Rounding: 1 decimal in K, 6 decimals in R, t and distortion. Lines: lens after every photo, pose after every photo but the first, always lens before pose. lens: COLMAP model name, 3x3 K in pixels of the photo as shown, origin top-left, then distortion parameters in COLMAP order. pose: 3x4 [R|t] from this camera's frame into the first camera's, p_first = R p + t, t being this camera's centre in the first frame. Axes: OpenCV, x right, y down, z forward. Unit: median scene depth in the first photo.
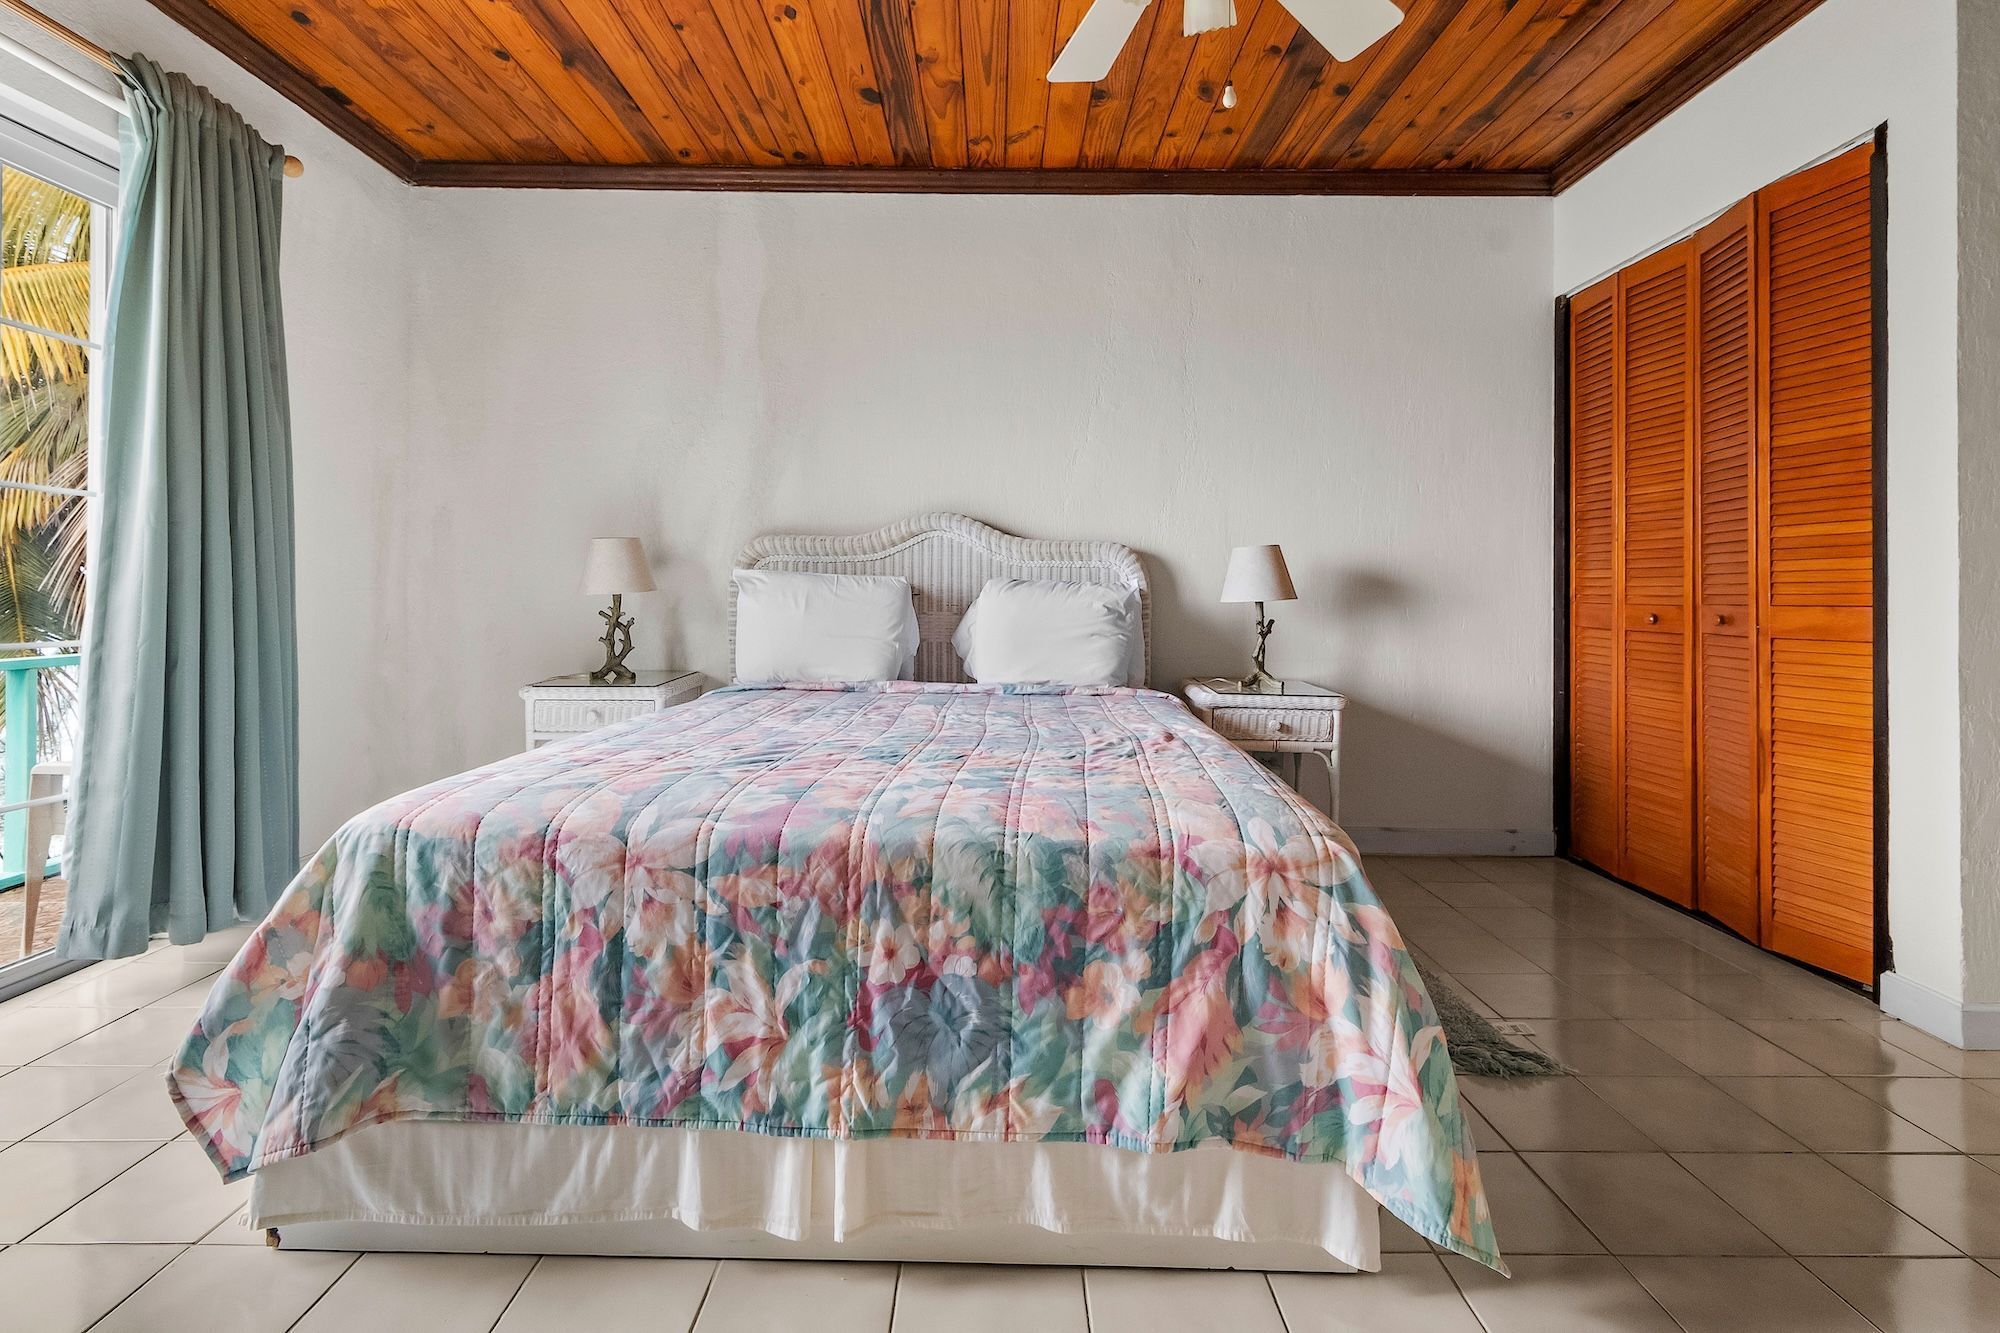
lens RADIAL K [[936.6, 0, 1013.0], [0, 936.6, 588.4], [0, 0, 1]] dist [0.002189, 0.000227]
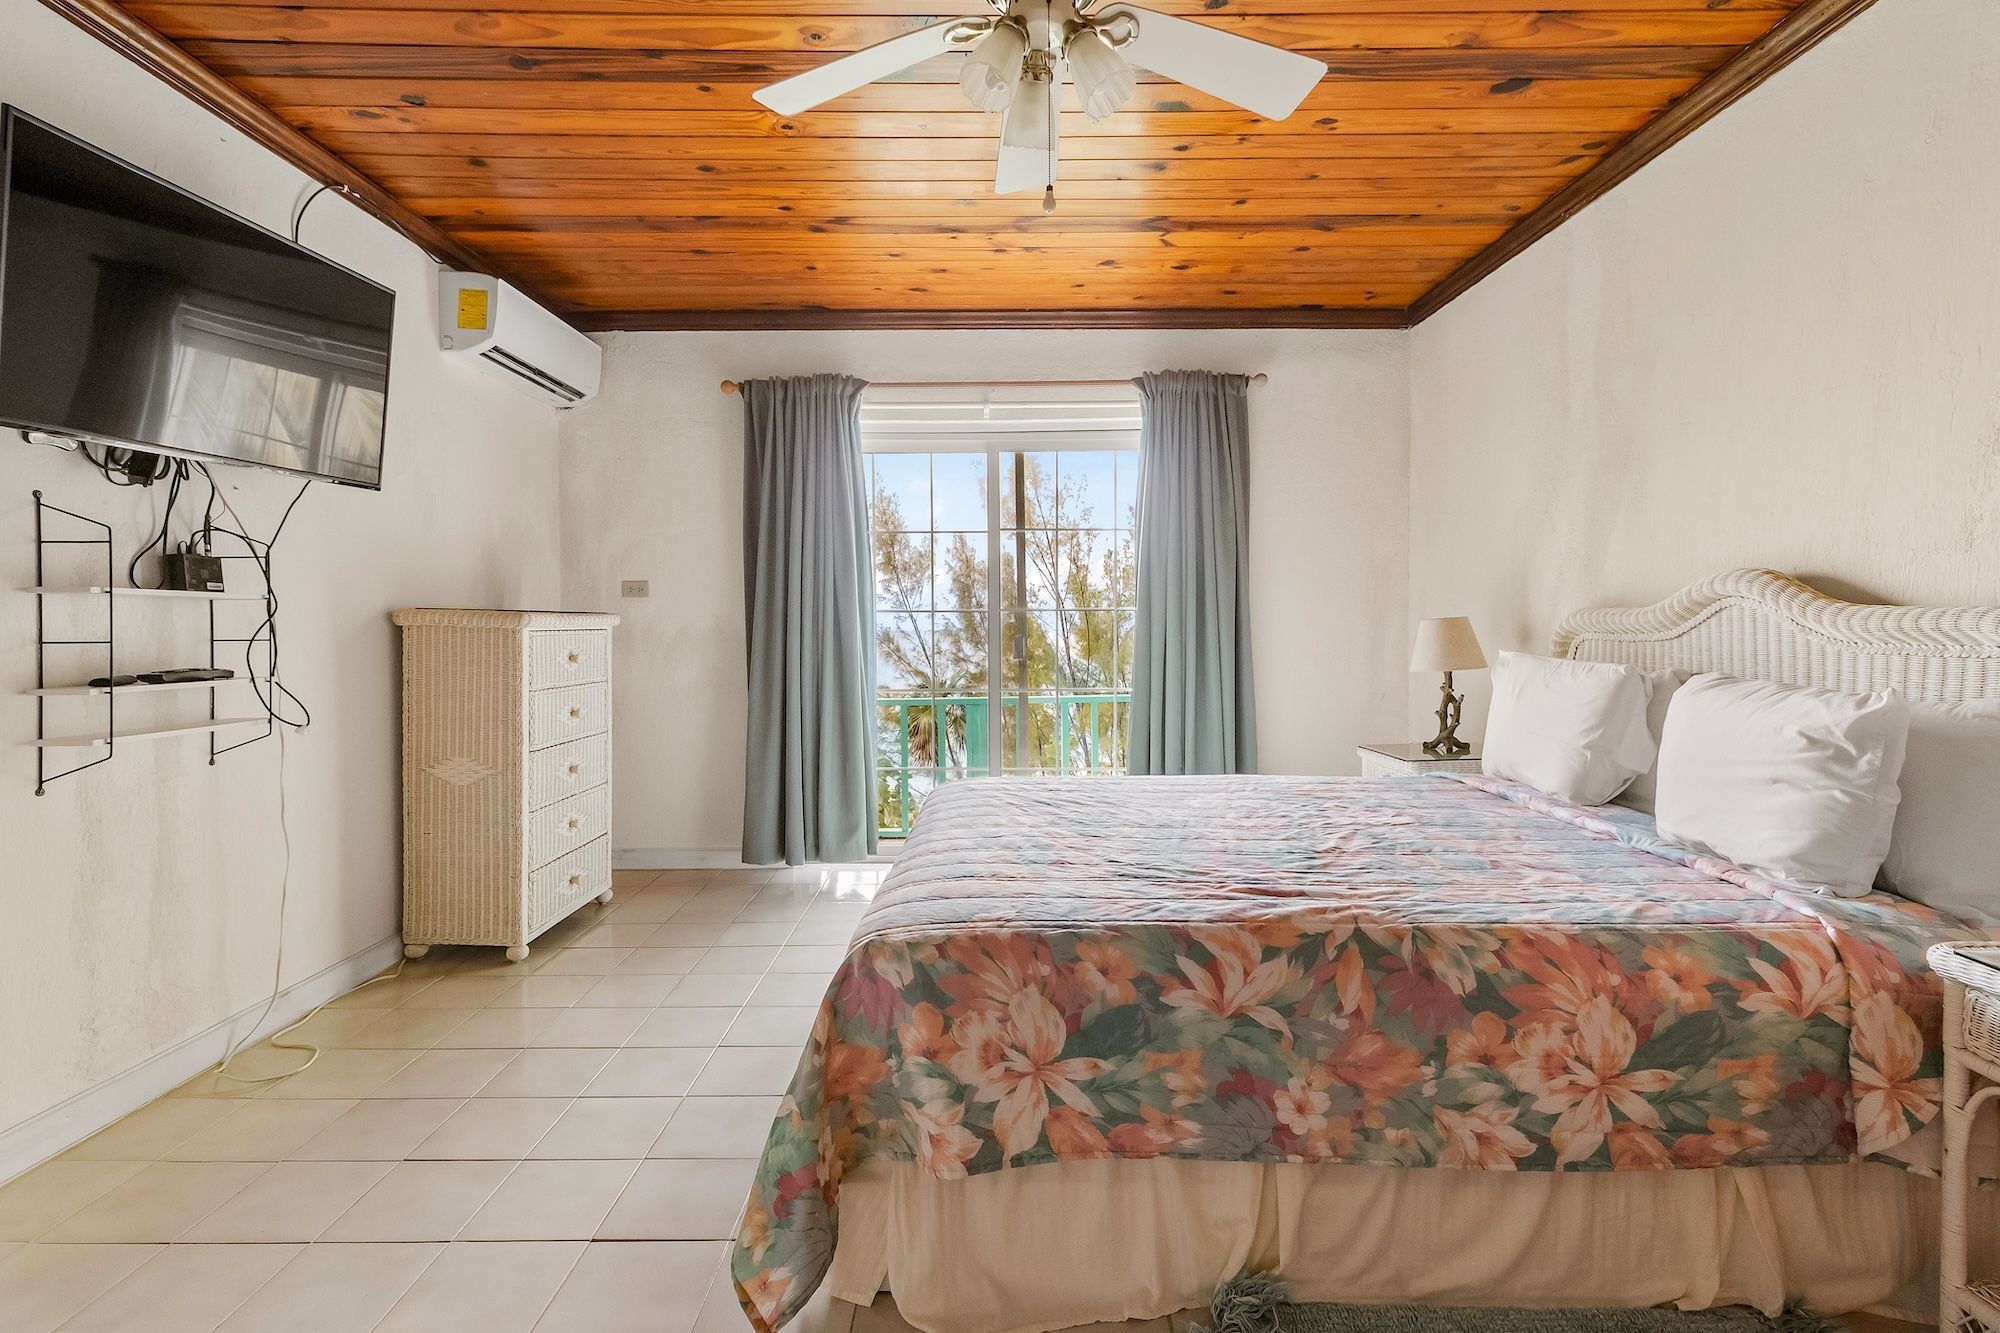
lens RADIAL K [[950.6, 0, 1000.0], [0, 950.6, 625.3], [0, 0, 1]] dist [0.002483, -0.000005]
pose [[-0.033917, -0.001871, -0.999423, 0.664123], [0.006279, 0.999978, -0.002085, -0.045683], [0.999405, -0.006346, -0.033904, 0.538523]]
